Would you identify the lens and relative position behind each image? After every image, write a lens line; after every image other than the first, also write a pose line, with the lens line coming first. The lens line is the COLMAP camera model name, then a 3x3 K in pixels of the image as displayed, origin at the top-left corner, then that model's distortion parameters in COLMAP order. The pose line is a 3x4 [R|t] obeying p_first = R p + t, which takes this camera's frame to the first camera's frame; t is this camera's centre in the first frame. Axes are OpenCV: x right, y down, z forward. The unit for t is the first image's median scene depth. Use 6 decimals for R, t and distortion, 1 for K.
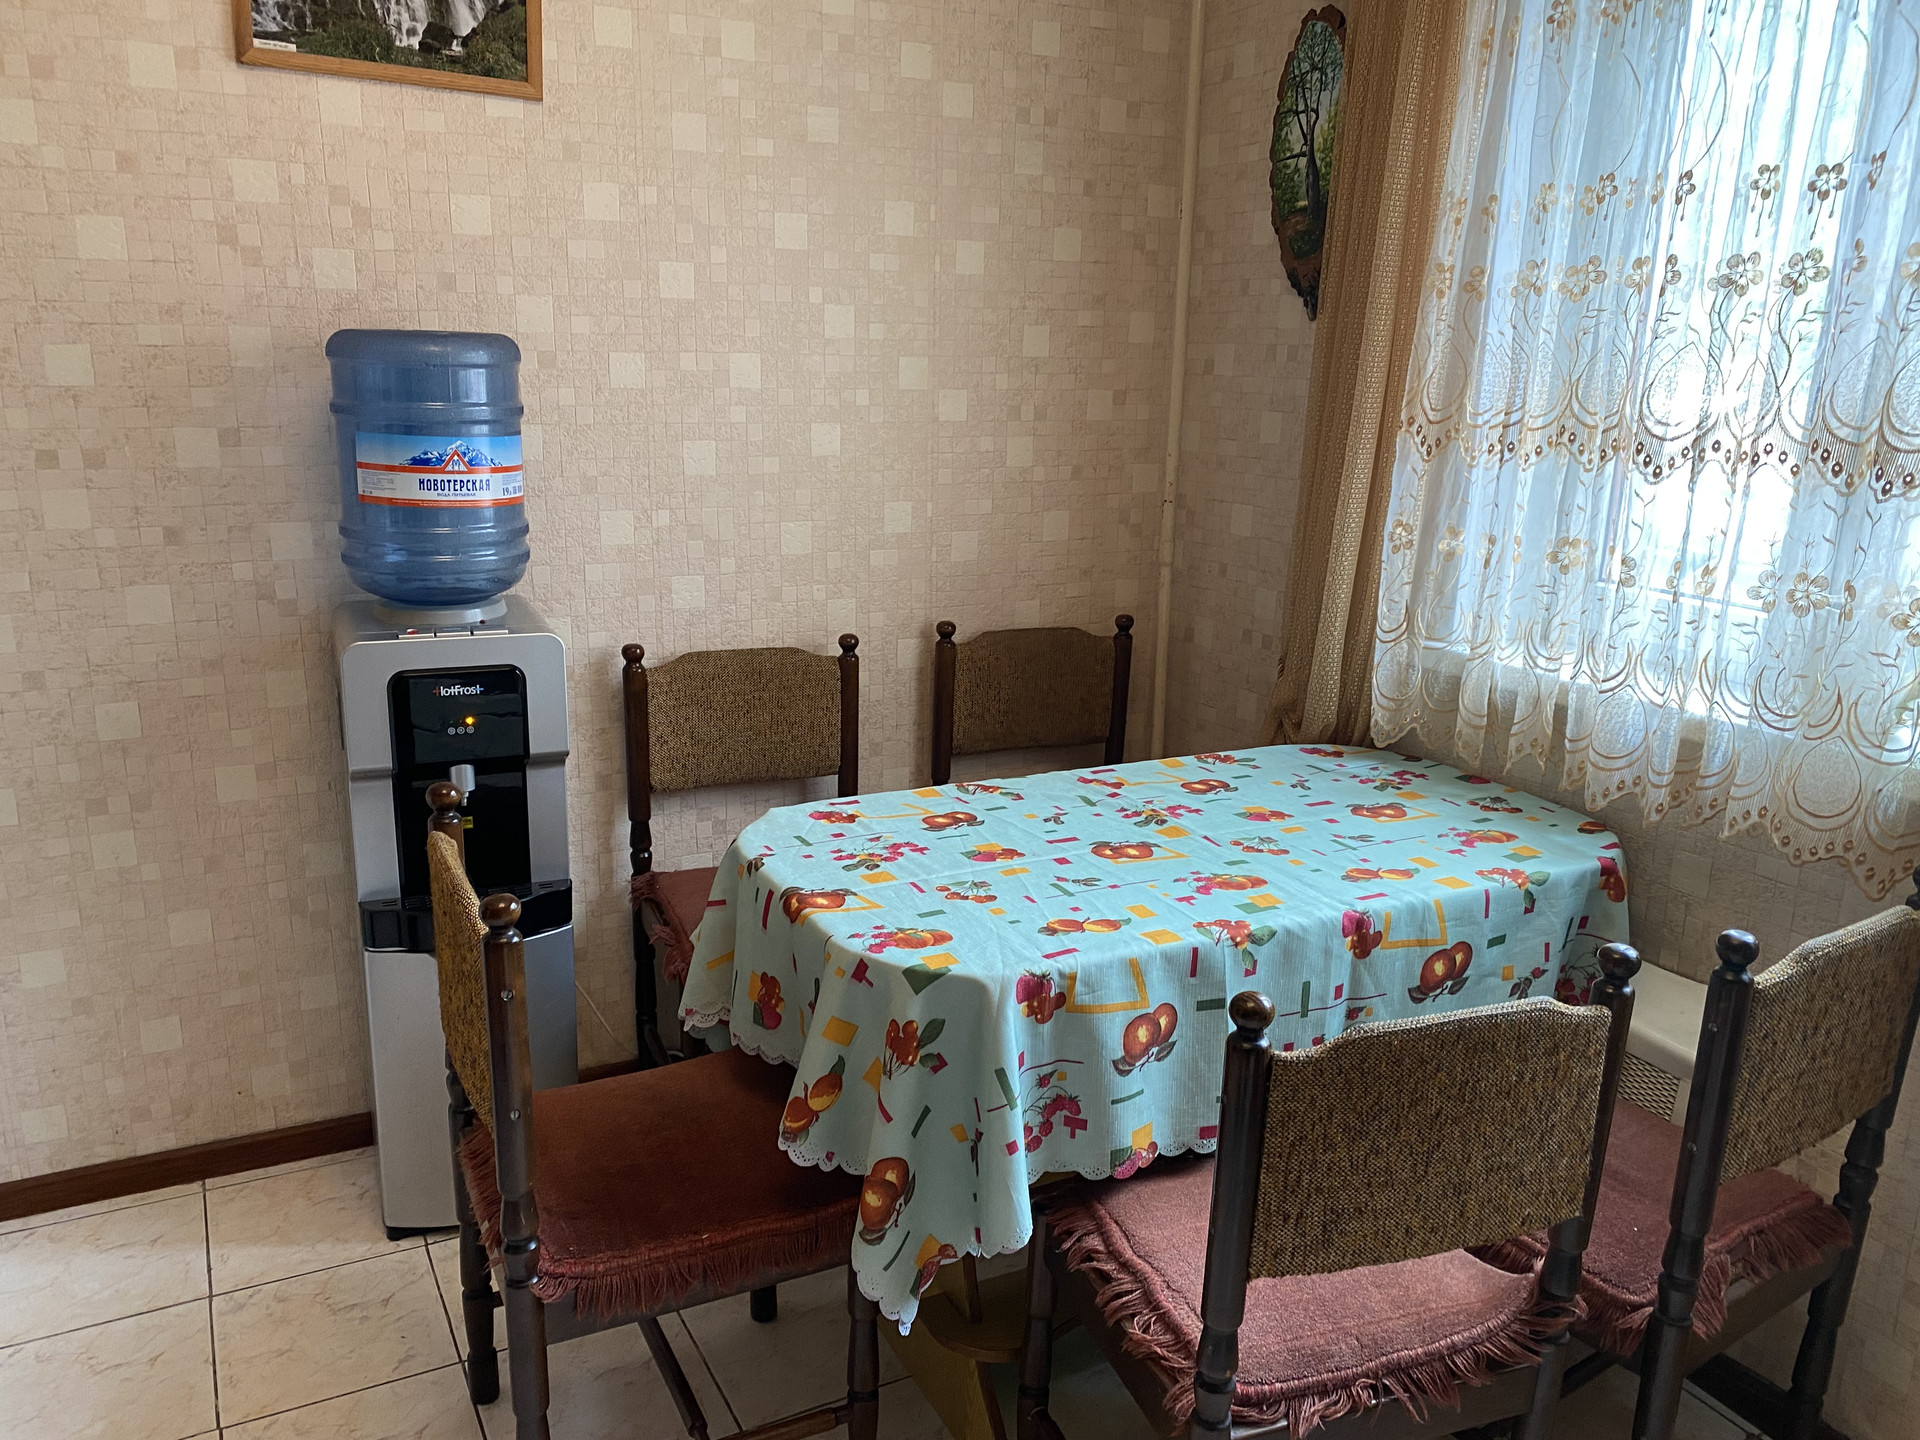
lens RADIAL K [[1453.1, 0, 954.2], [0, 1453.1, 737.9], [0, 0, 1]] dist [0.033073, -0.044570]
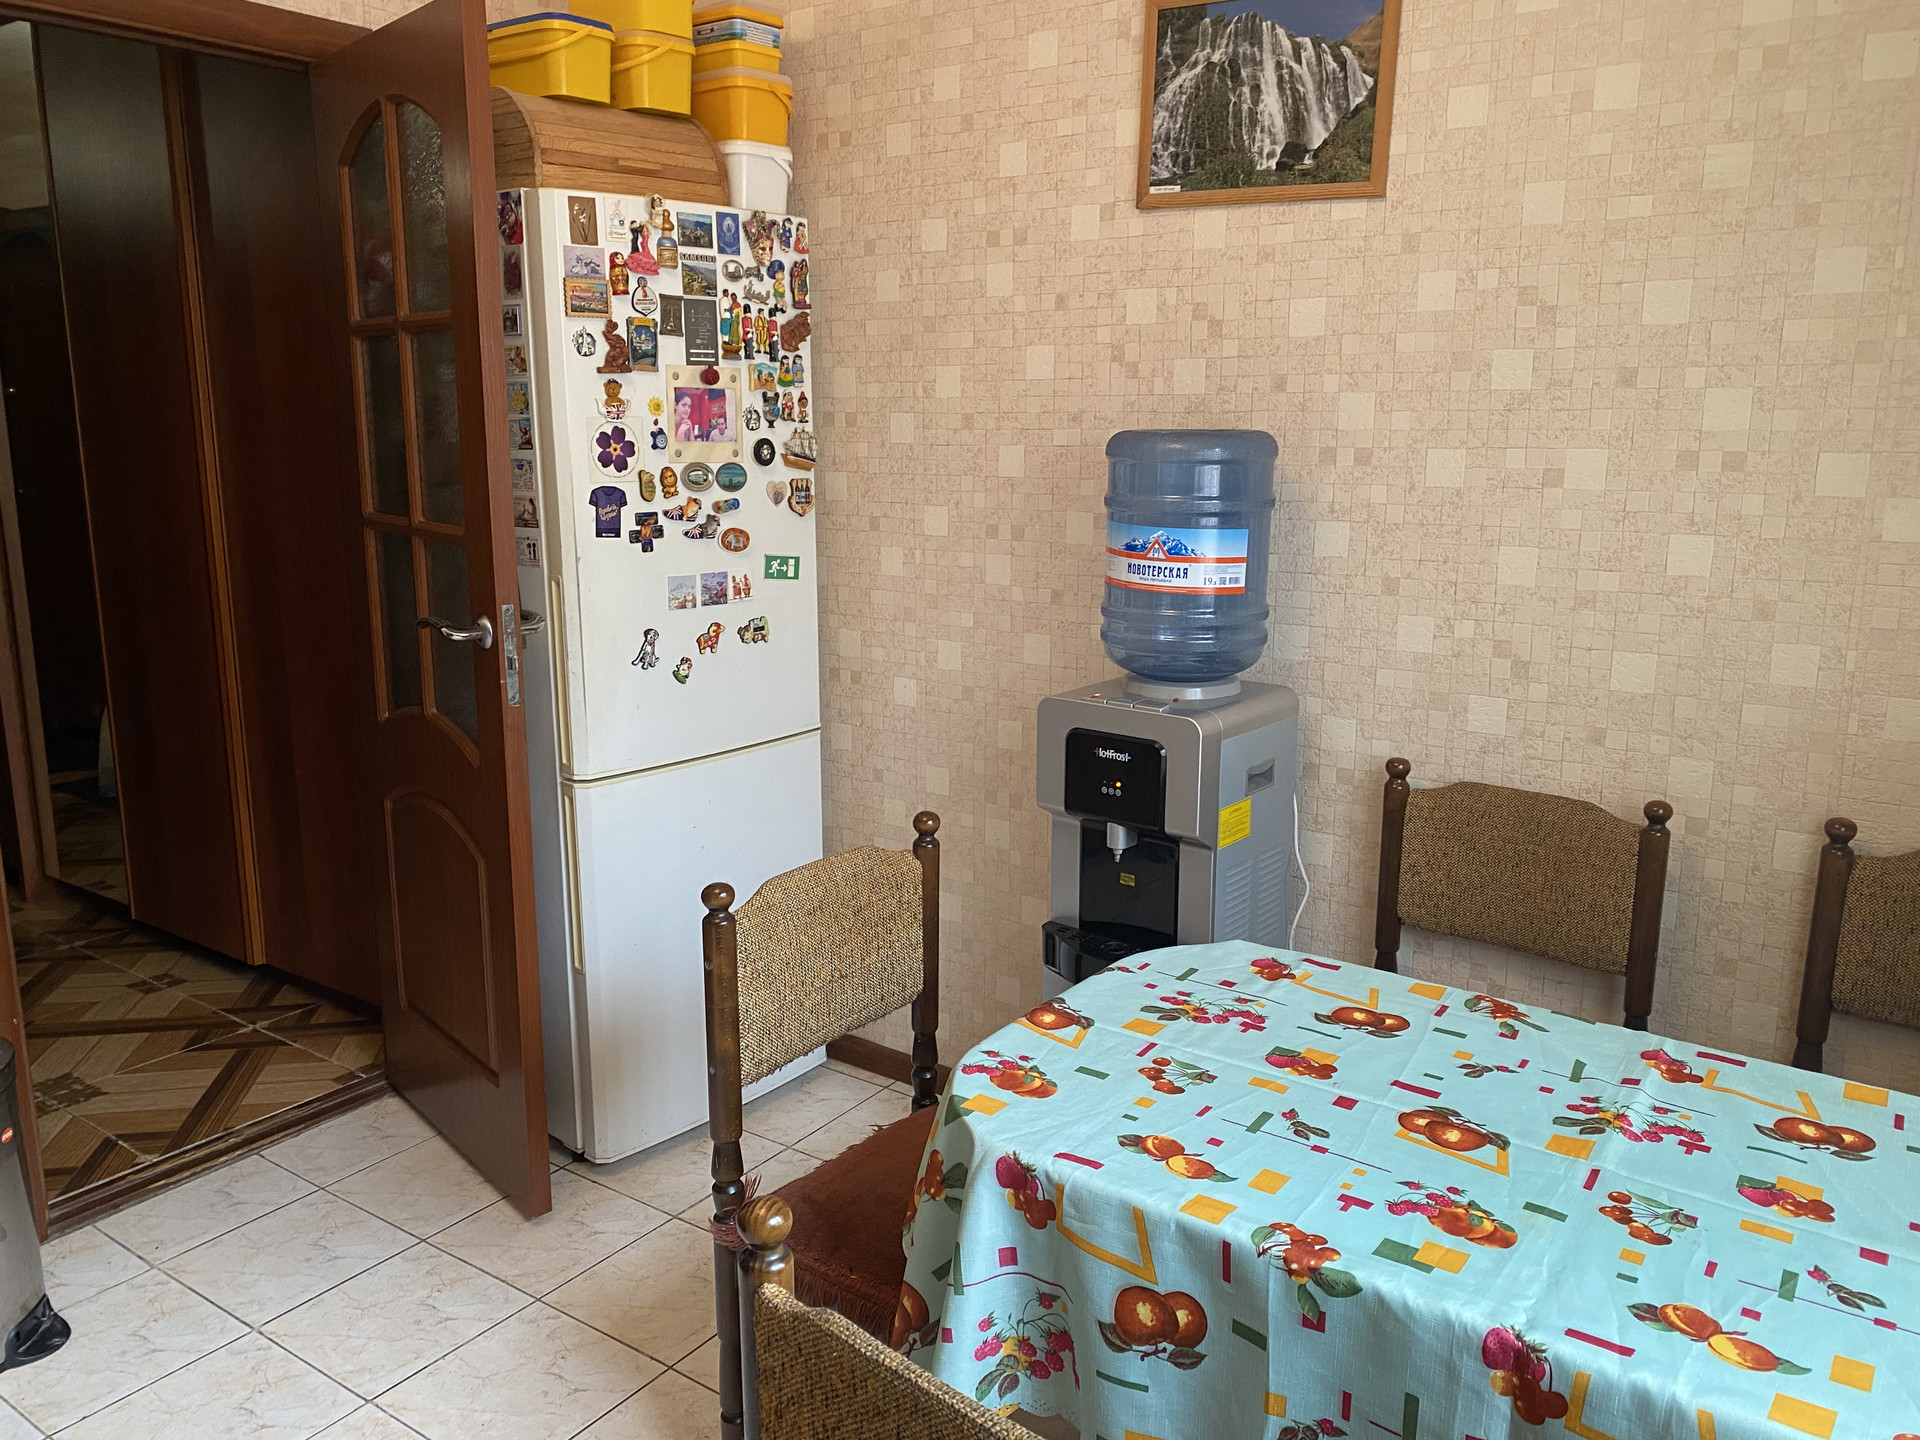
lens RADIAL K [[1453.1, 0, 974.2], [0, 1453.1, 722.4], [0, 0, 1]] dist [0.033073, -0.044570]
pose [[0.465748, 0.162954, -0.869784, 0.528945], [-0.226058, 0.972196, 0.061092, -0.095840], [0.855556, 0.168168, 0.489636, 0.363421]]
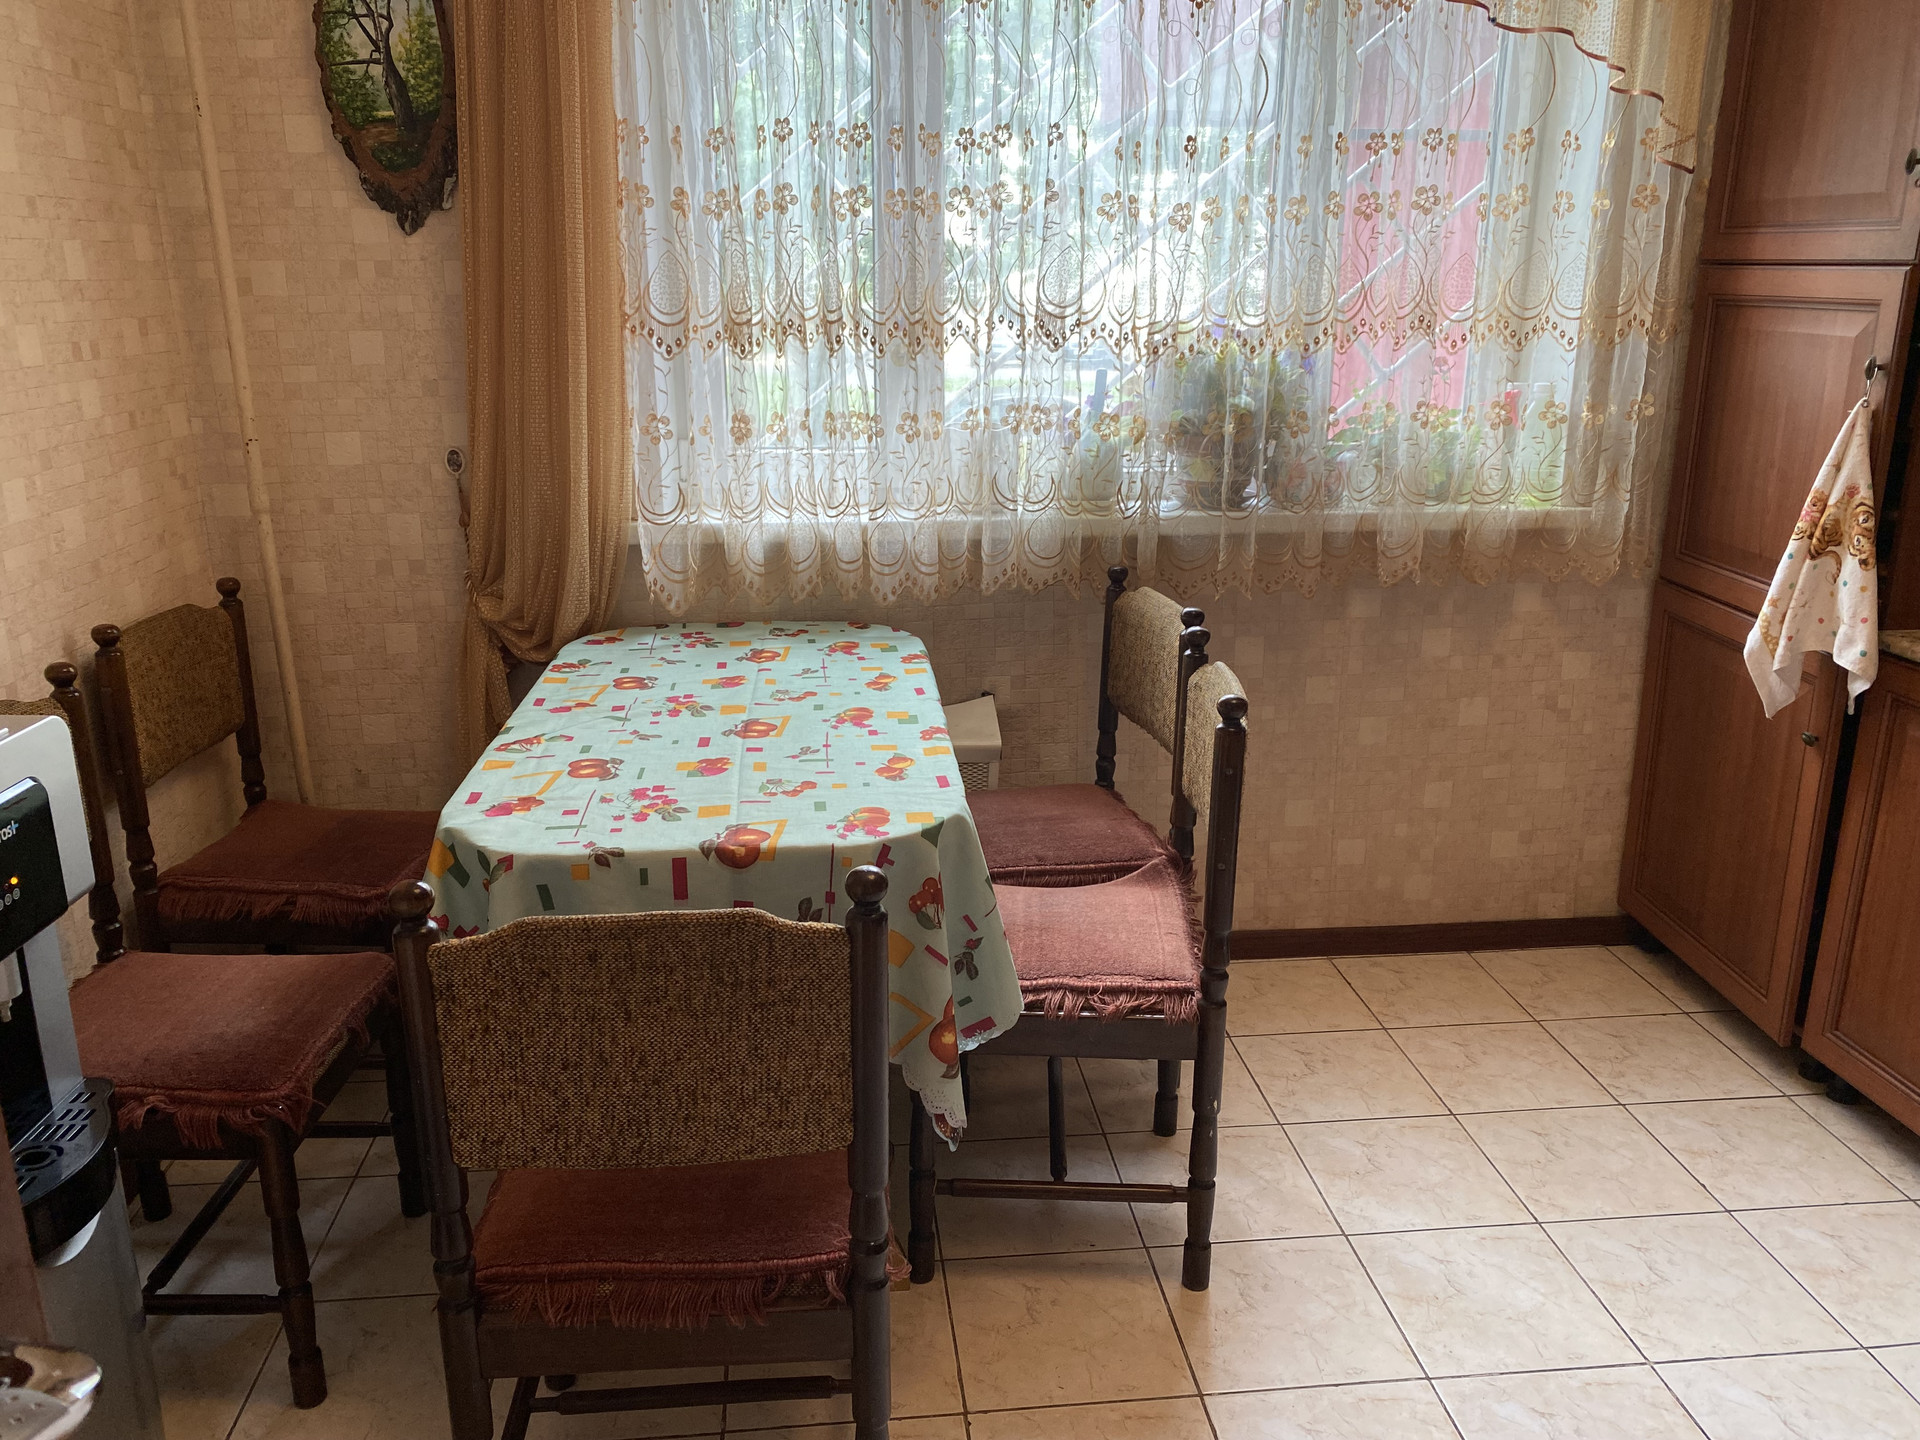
lens RADIAL K [[1453.1, 0, 945.1], [0, 1453.1, 723.9], [0, 0, 1]] dist [0.033073, -0.044570]
pose [[0.385587, -0.295202, 0.874173, -0.687189], [0.252515, 0.945027, 0.207748, -0.102894], [-0.887445, 0.140638, 0.438933, 0.344066]]
